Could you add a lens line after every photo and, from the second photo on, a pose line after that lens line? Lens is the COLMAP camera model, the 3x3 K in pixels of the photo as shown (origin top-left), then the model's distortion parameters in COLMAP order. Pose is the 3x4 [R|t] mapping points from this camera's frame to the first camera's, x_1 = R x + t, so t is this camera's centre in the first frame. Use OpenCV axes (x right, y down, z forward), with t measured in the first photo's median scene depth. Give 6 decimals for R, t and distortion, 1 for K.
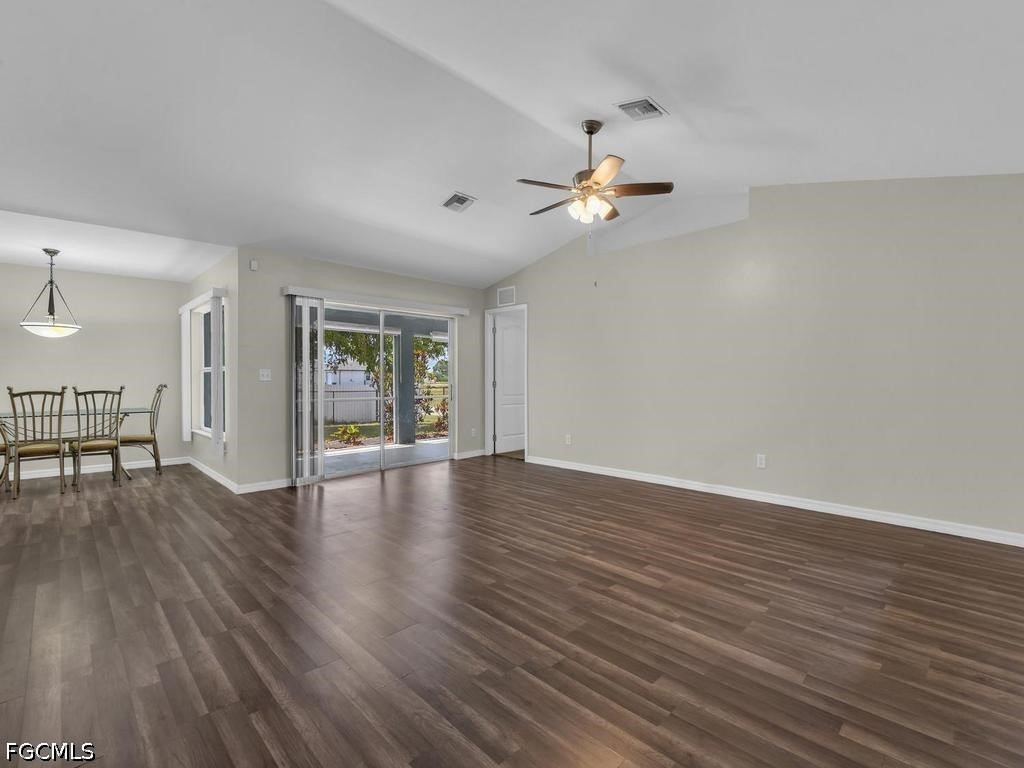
lens RADIAL K [[466.4, 0, 509.3], [0, 466.4, 381.6], [0, 0, 1]] dist [-0.004122, -0.006847]
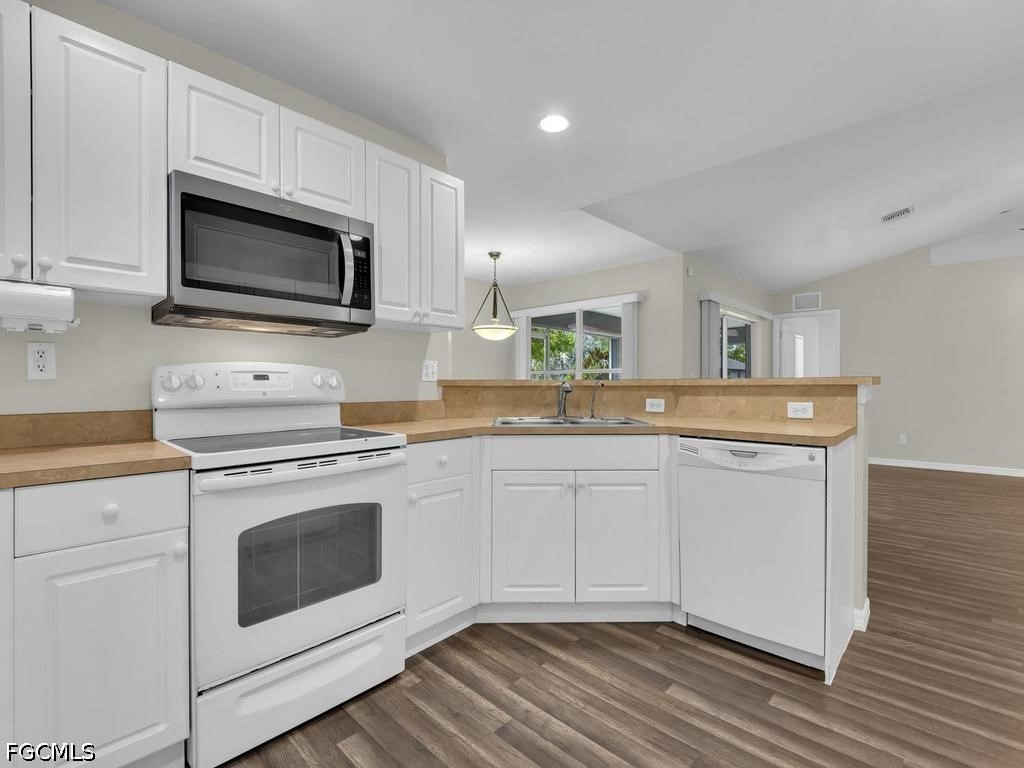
lens RADIAL K [[466.4, 0, 508.7], [0, 466.4, 385.4], [0, 0, 1]] dist [-0.004122, -0.006847]
pose [[0.999356, -0.001177, 0.035875, -1.246493], [0.001129, 0.999998, 0.001364, 0.003085], [-0.035876, -0.001323, 0.999355, -0.022553]]
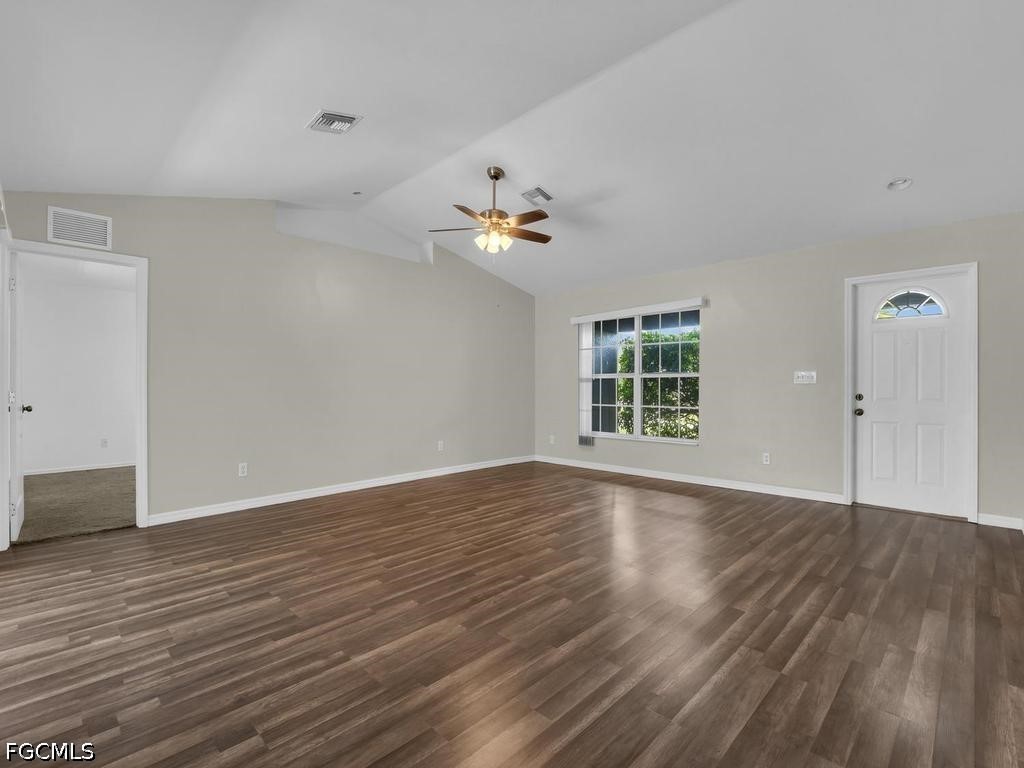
lens RADIAL K [[466.4, 0, 520.1], [0, 466.4, 389.9], [0, 0, 1]] dist [-0.004122, -0.006847]
pose [[-0.027130, -0.007476, 0.999604, -0.950650], [0.007392, 0.999943, 0.007679, -0.003254], [-0.999605, 0.007598, -0.027073, 0.912961]]
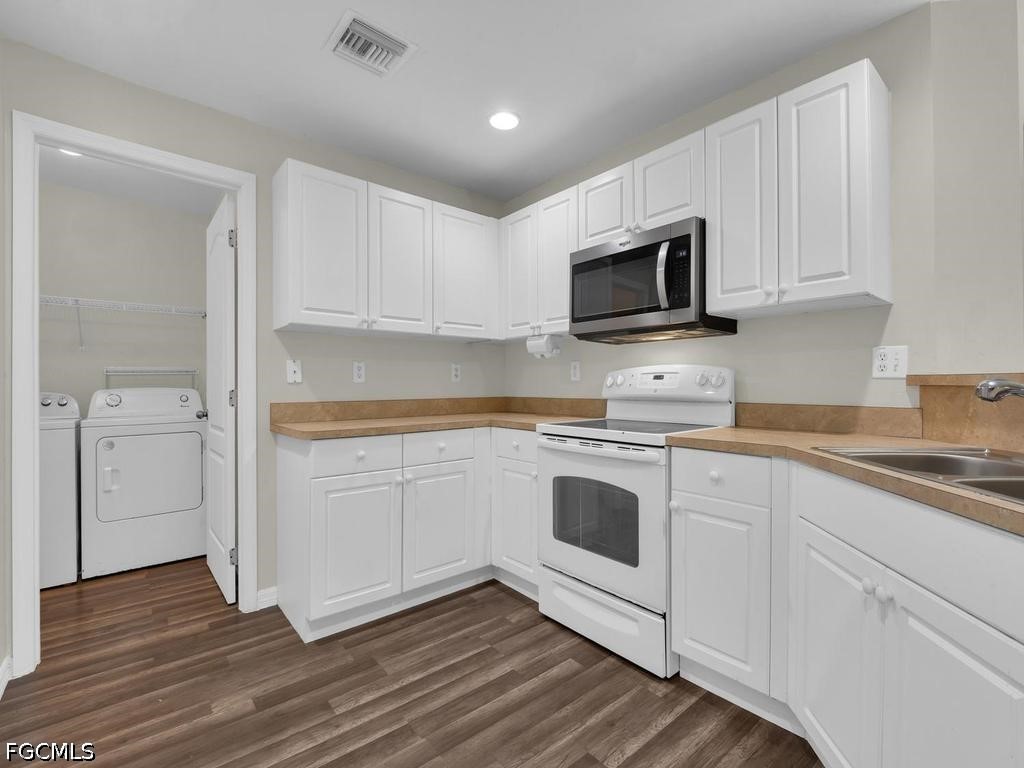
lens RADIAL K [[466.4, 0, 517.0], [0, 466.4, 385.0], [0, 0, 1]] dist [-0.004122, -0.006847]
pose [[-0.078984, 0.003243, -0.996871, -0.861686], [0.001717, 0.999994, 0.003117, 0.002634], [0.996874, -0.001465, -0.078989, 0.354235]]
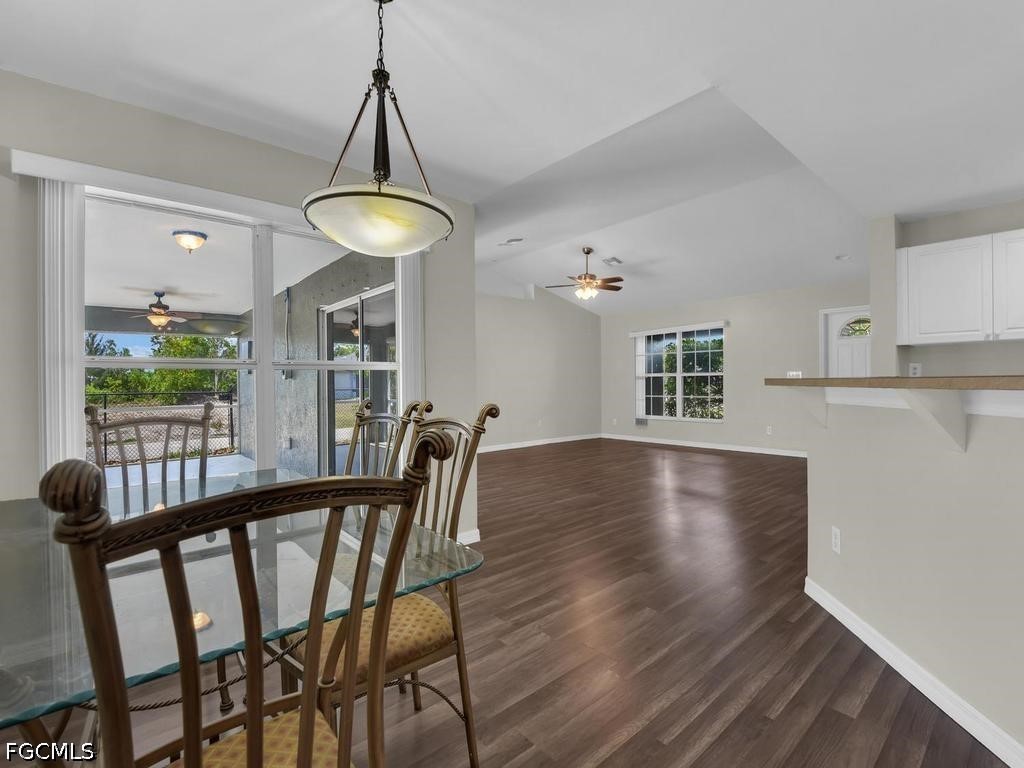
lens RADIAL K [[466.4, 0, 511.5], [0, 466.4, 386.5], [0, 0, 1]] dist [-0.004122, -0.006847]
pose [[0.068199, -0.007377, 0.997644, -1.625023], [0.017025, 0.999836, 0.006229, -0.006857], [-0.997526, 0.016560, 0.068314, 1.109817]]
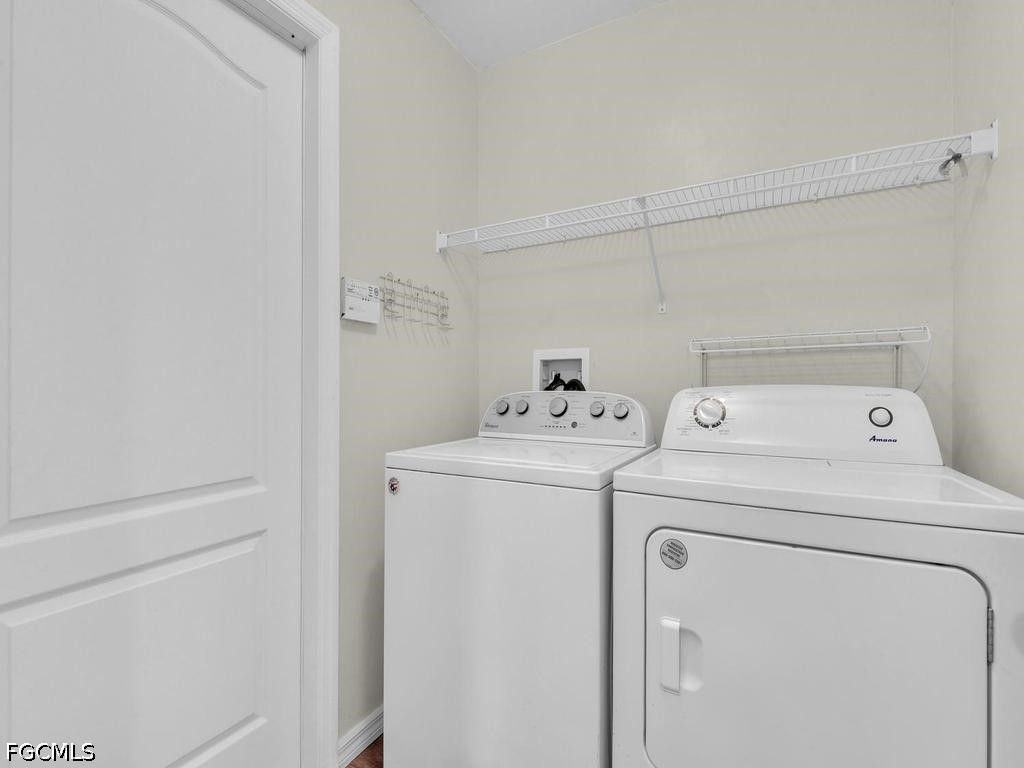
lens RADIAL K [[466.4, 0, 510.6], [0, 466.4, 382.3], [0, 0, 1]] dist [-0.004122, -0.006847]
pose [[-0.957618, -0.001164, -0.288040, -1.406211], [-0.000505, 0.999997, -0.002360, 0.009207], [0.288042, -0.002114, -0.957615, -0.154494]]
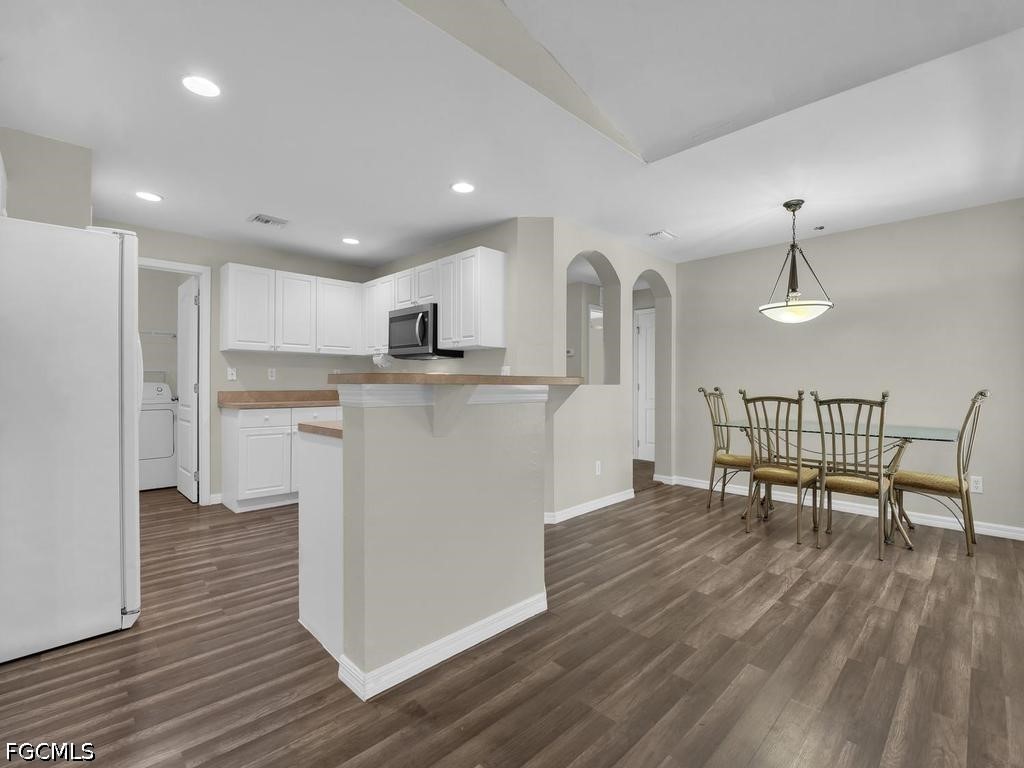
lens RADIAL K [[466.4, 0, 514.4], [0, 466.4, 384.2], [0, 0, 1]] dist [-0.004122, -0.006847]
pose [[-0.001041, 0.005595, -0.999984, -0.324108], [-0.007245, 0.999958, 0.005602, -0.000445], [0.999973, 0.007250, -0.001001, 0.698579]]
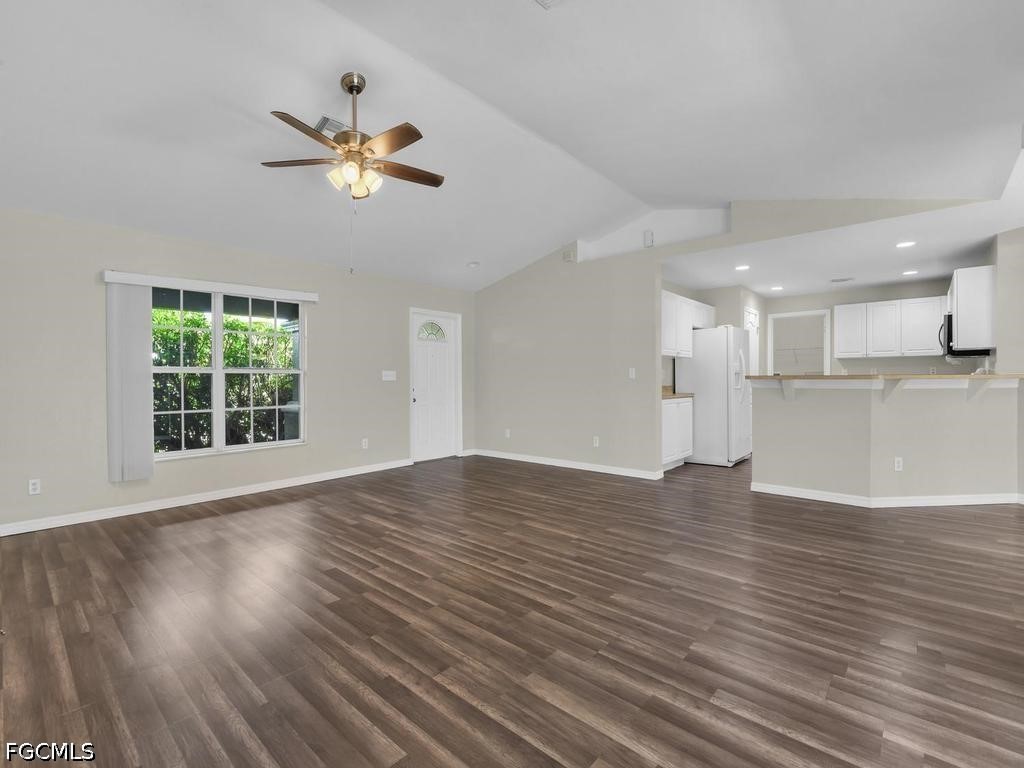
lens RADIAL K [[466.4, 0, 505.3], [0, 466.4, 378.5], [0, 0, 1]] dist [-0.004122, -0.006847]
pose [[-0.998378, 0.010340, -0.055991, -0.043988], [0.010386, 0.999946, -0.000526, -0.006549], [0.055982, -0.001107, -0.998431, 1.753941]]
